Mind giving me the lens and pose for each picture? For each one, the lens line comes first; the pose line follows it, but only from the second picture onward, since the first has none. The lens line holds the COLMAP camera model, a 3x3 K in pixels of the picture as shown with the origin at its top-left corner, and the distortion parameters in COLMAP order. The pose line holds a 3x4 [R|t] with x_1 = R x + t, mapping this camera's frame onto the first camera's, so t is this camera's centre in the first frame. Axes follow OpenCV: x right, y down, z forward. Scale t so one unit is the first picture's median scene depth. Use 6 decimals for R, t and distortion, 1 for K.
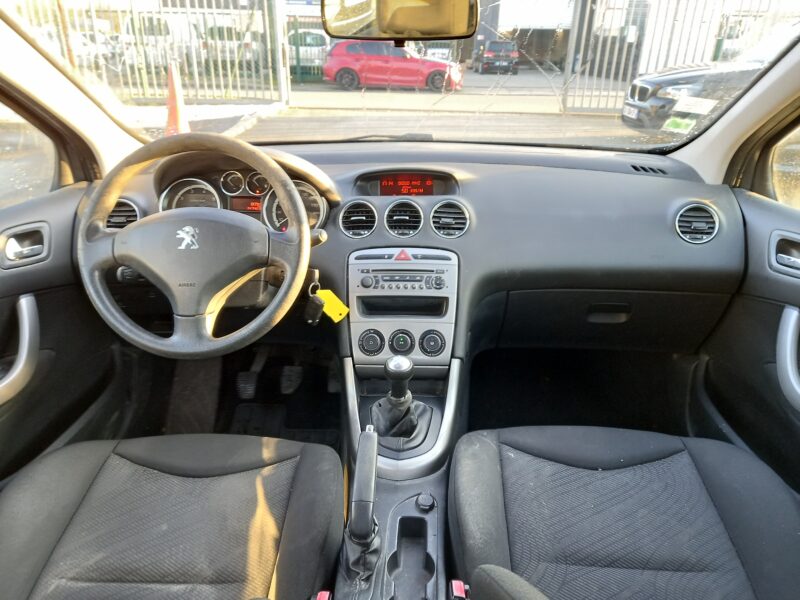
lens RADIAL K [[581.6, 0, 404.0], [0, 581.6, 298.2], [0, 0, 1]] dist [0.091118, -0.079514]
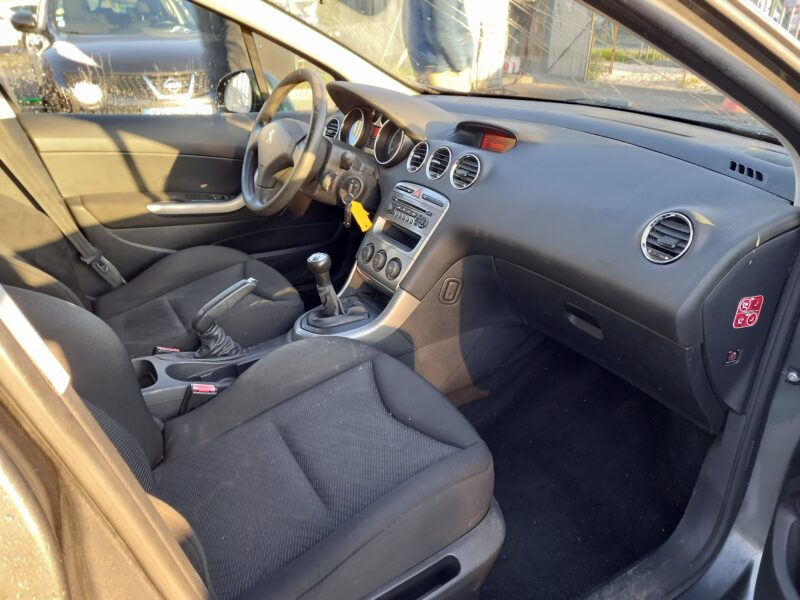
lens RADIAL K [[581.6, 0, 404.0], [0, 581.6, 298.2], [0, 0, 1]] dist [0.091118, -0.079514]
pose [[0.566308, 0.350754, -0.745833, 0.896091], [-0.318717, 0.927723, 0.194294, -0.094897], [0.760076, 0.127679, 0.637168, 0.283245]]
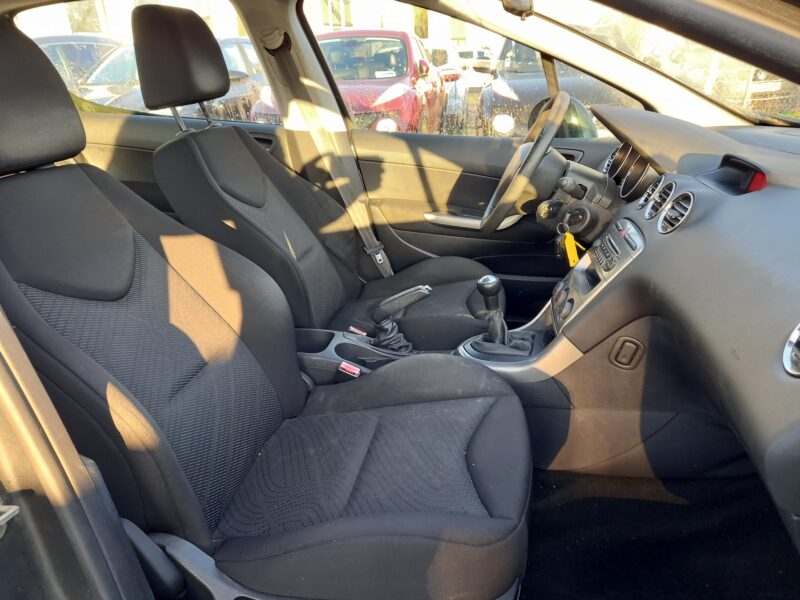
lens RADIAL K [[581.6, 0, 404.0], [0, 581.6, 298.2], [0, 0, 1]] dist [0.091118, -0.079514]
pose [[-0.121192, 0.364757, -0.923182, 0.972757], [-0.356469, 0.852004, 0.383430, -0.221280], [0.926414, 0.375554, 0.026768, 0.675626]]
